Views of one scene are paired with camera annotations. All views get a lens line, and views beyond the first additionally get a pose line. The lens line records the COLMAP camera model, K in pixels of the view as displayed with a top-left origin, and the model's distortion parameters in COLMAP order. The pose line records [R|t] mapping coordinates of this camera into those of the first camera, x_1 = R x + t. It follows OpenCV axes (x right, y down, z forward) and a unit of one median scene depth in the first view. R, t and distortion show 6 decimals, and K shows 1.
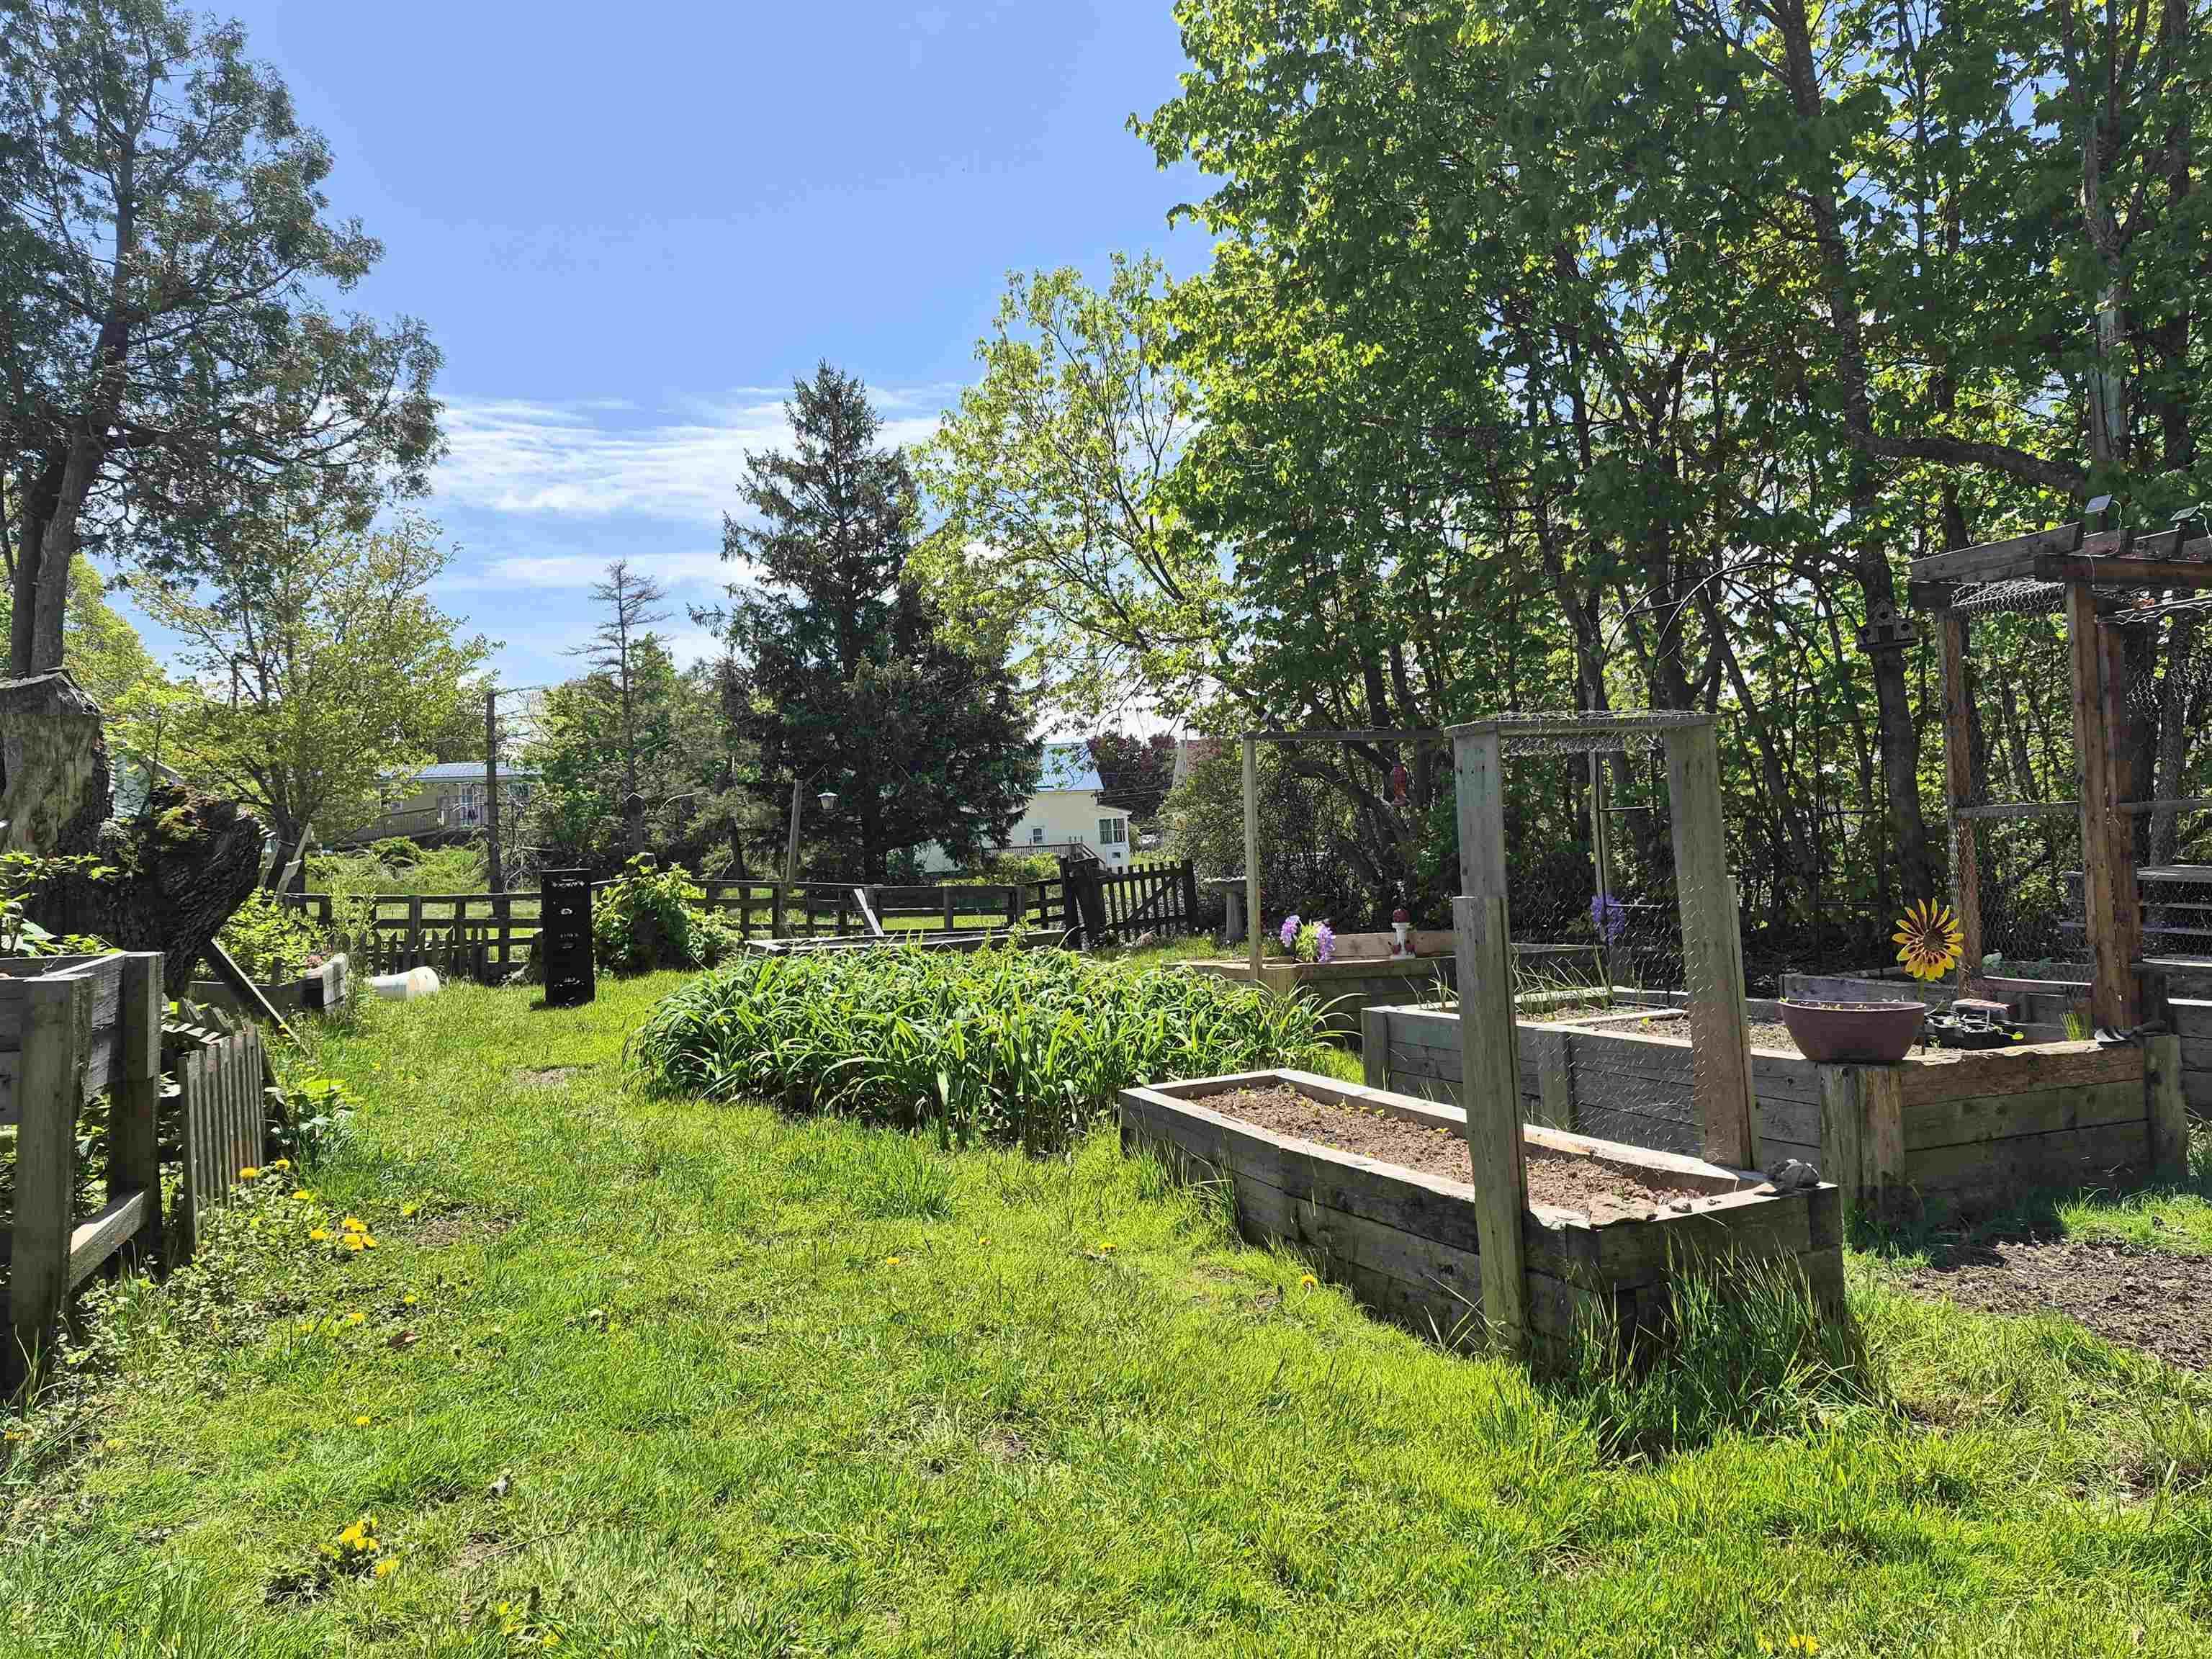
lens RADIAL K [[1498.0, 0, 1117.9], [0, 1498.0, 821.2], [0, 0, 1]] dist [0.074459, -0.048703]
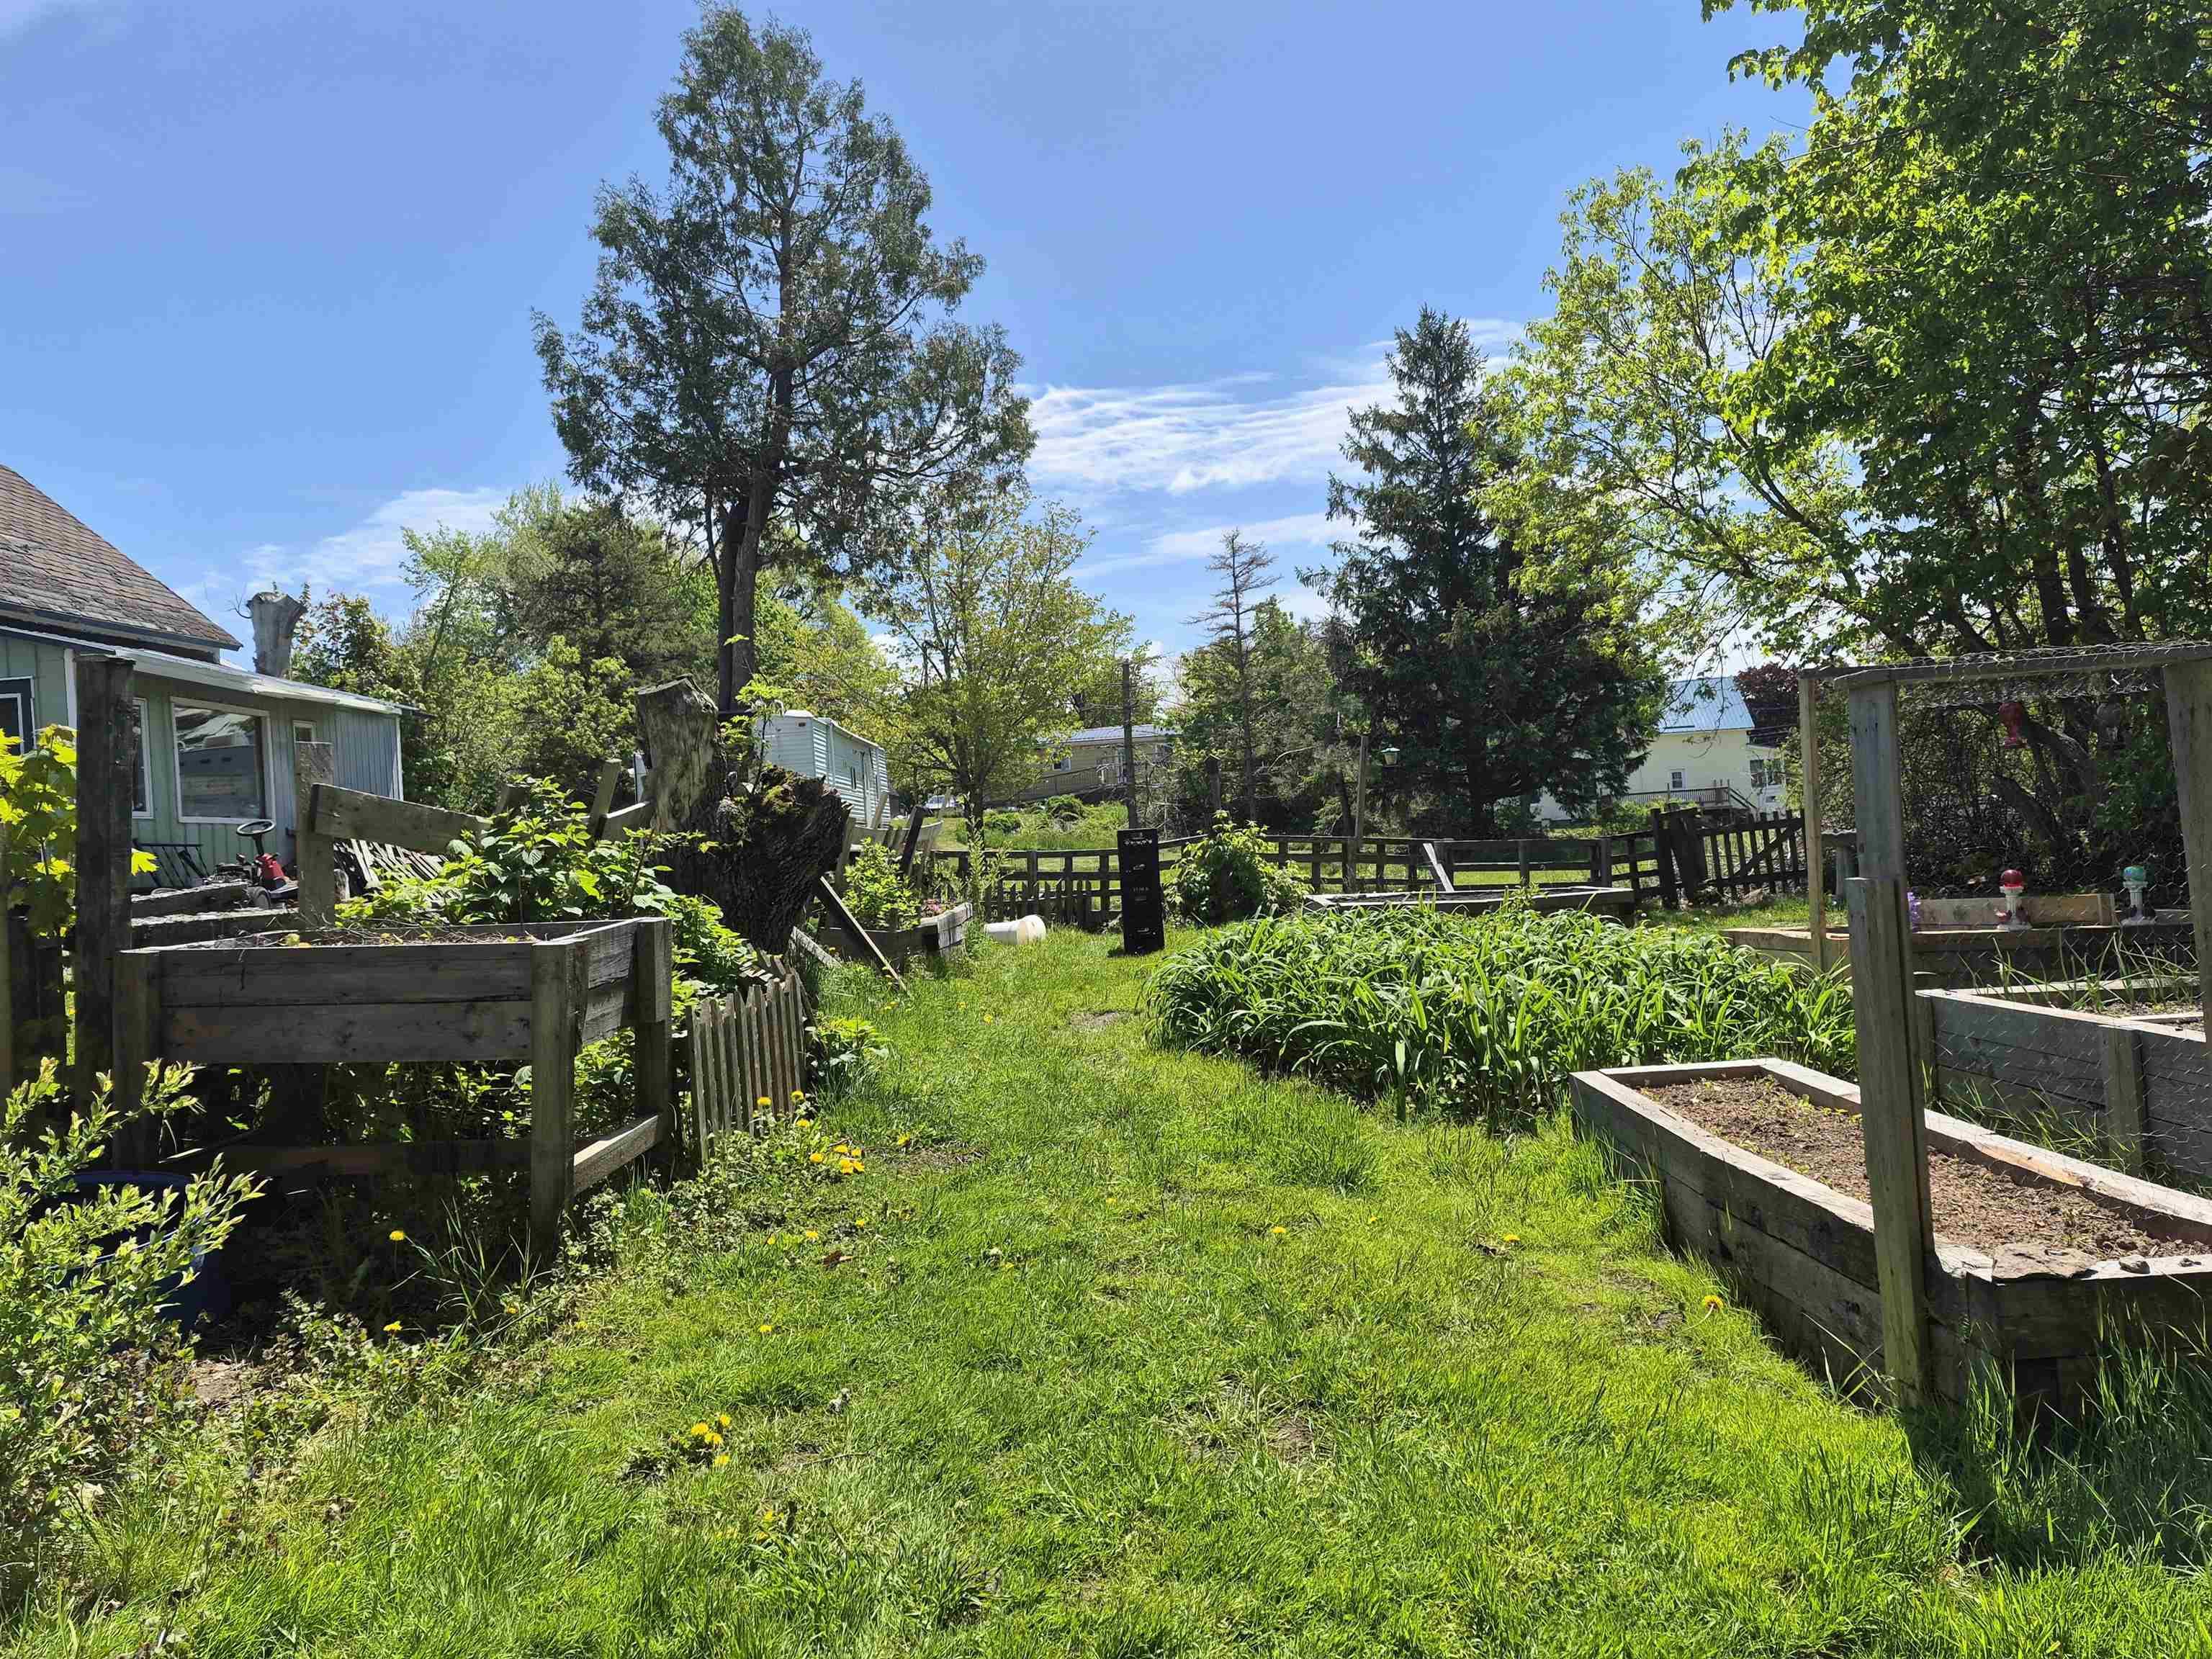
lens RADIAL K [[1488.2, 0, 1147.5], [0, 1488.2, 823.3], [0, 0, 1]] dist [0.169970, -0.227475]
pose [[0.923586, -0.010637, -0.383243, 0.040656], [0.024255, 0.999234, 0.030719, -0.003705], [0.382623, -0.037667, 0.923136, 0.010707]]
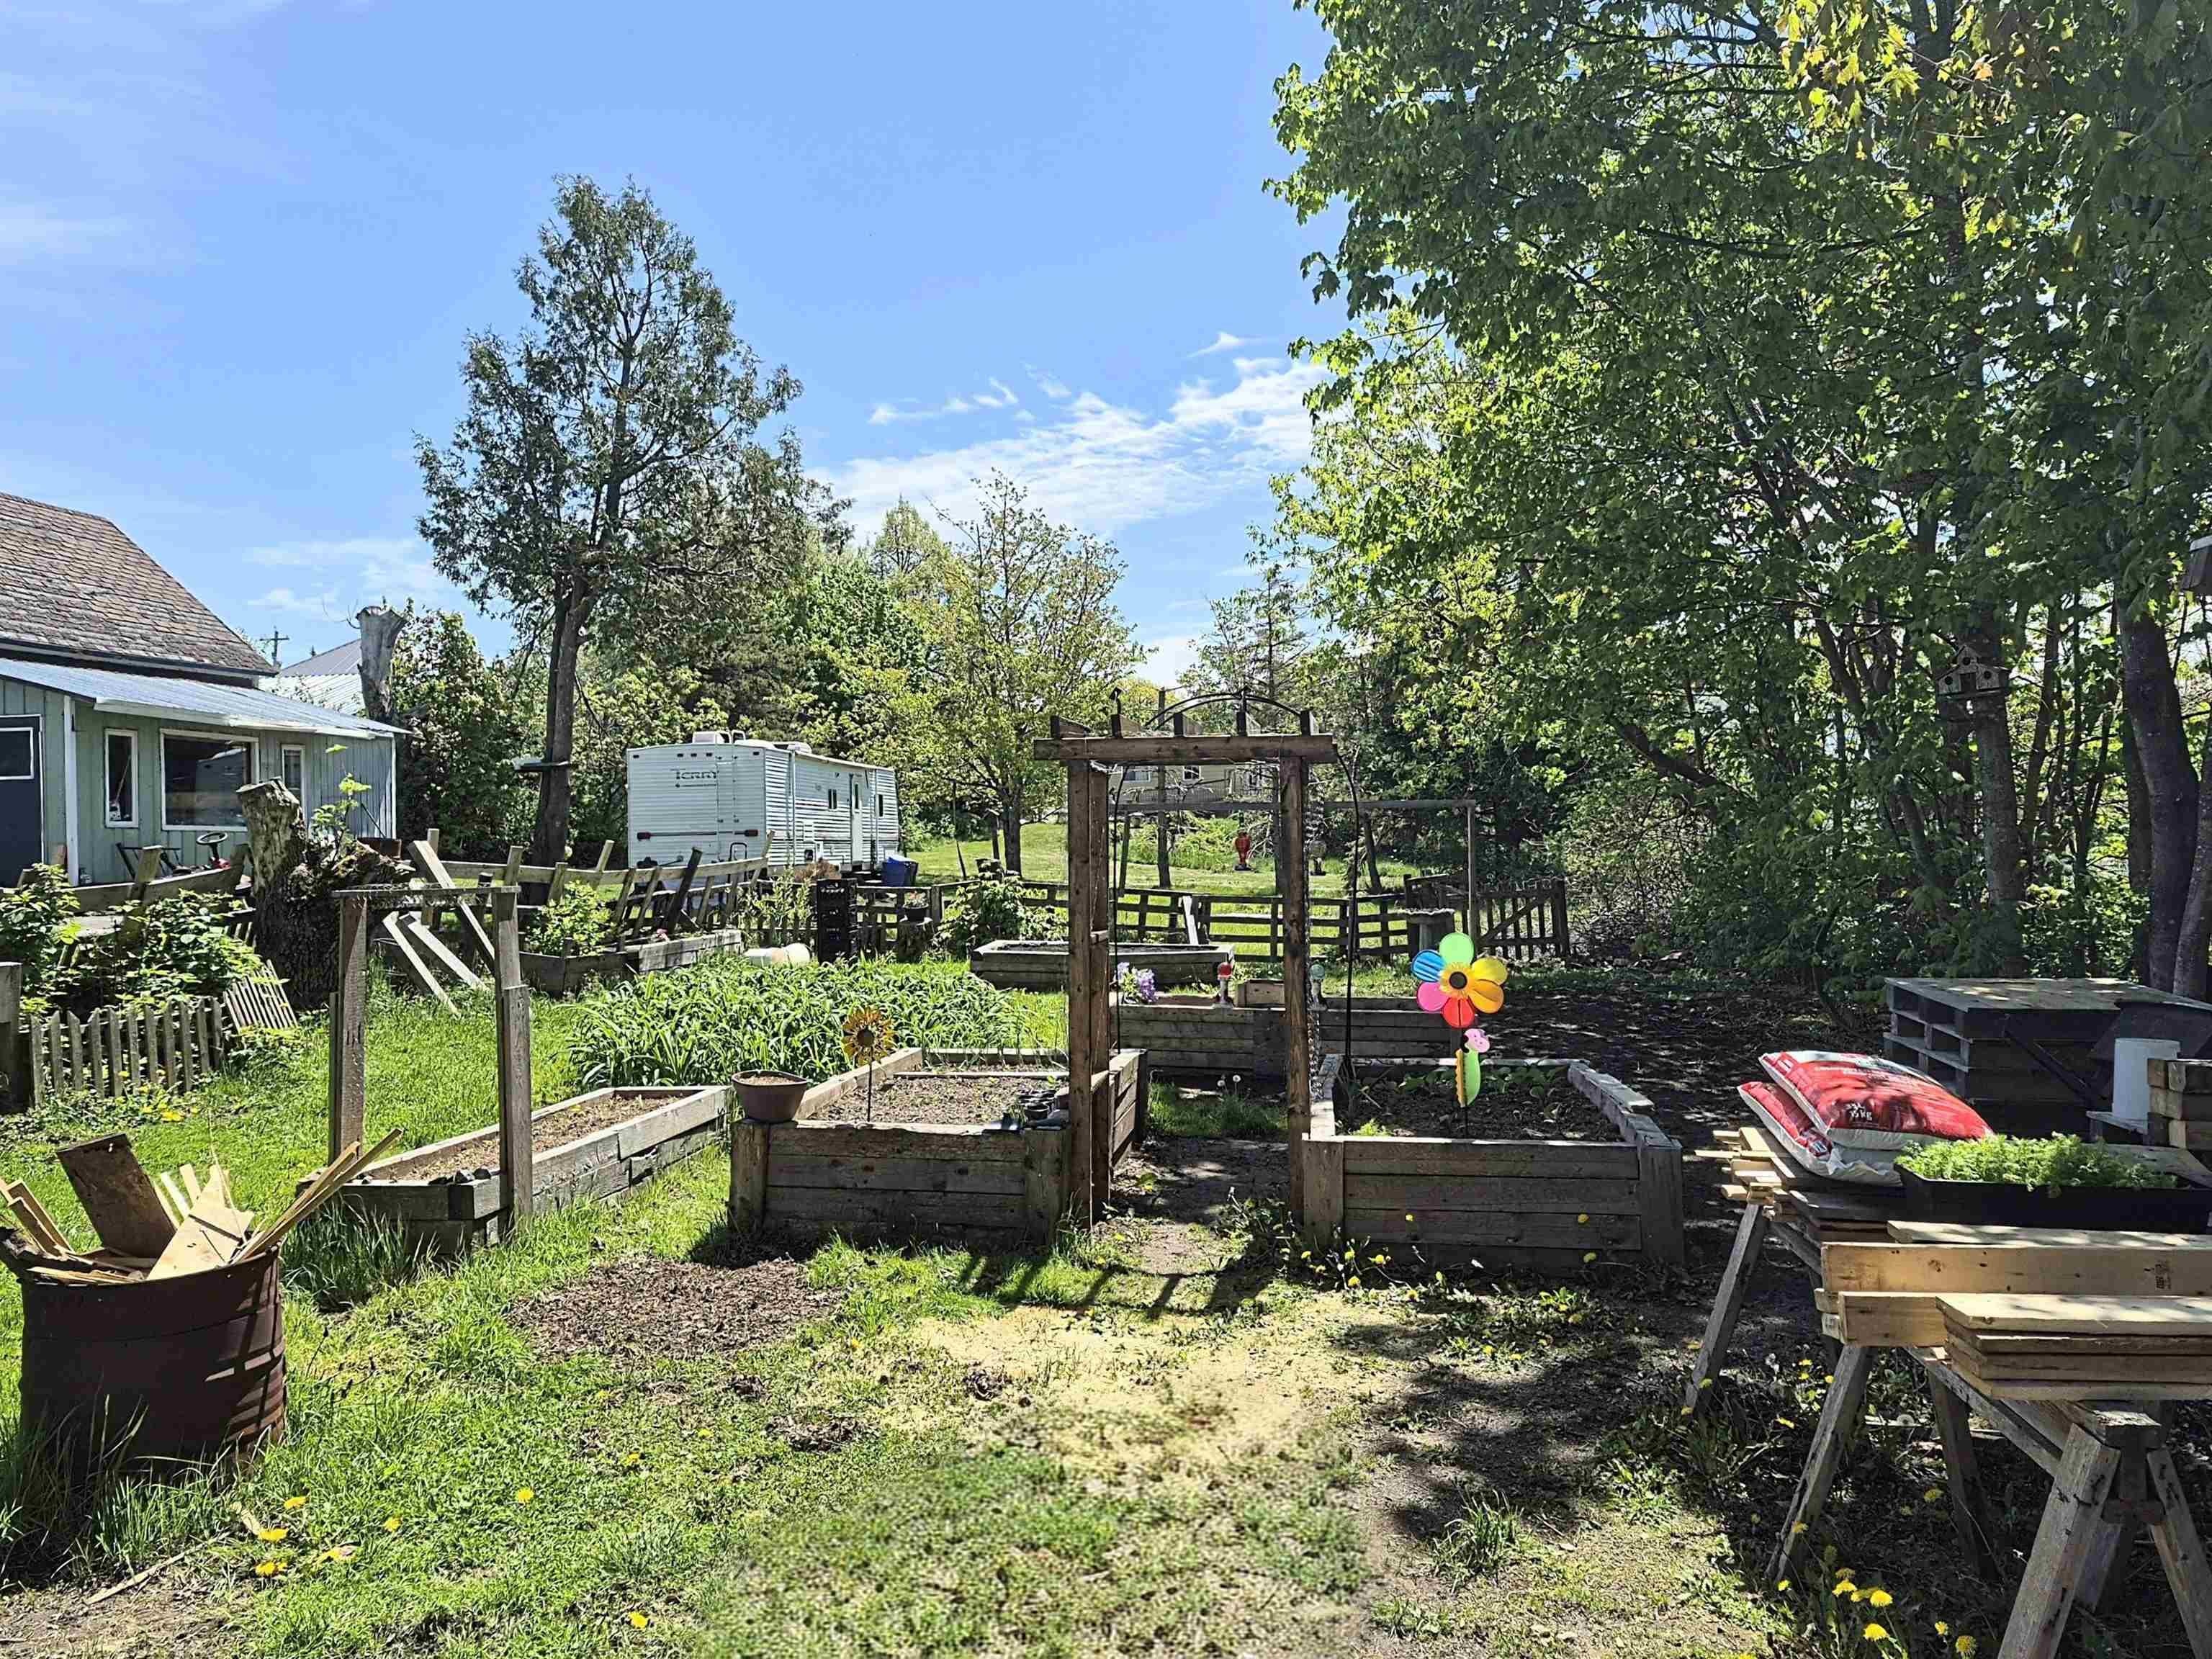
lens RADIAL K [[1529.3, 0, 1109.6], [0, 1529.3, 893.1], [0, 0, 1]] dist [0.077634, -0.114877]
pose [[0.865625, 0.051929, -0.497993, 0.391093], [-0.018871, 0.997284, 0.071191, -0.042583], [0.500338, -0.052227, 0.864254, -0.024549]]
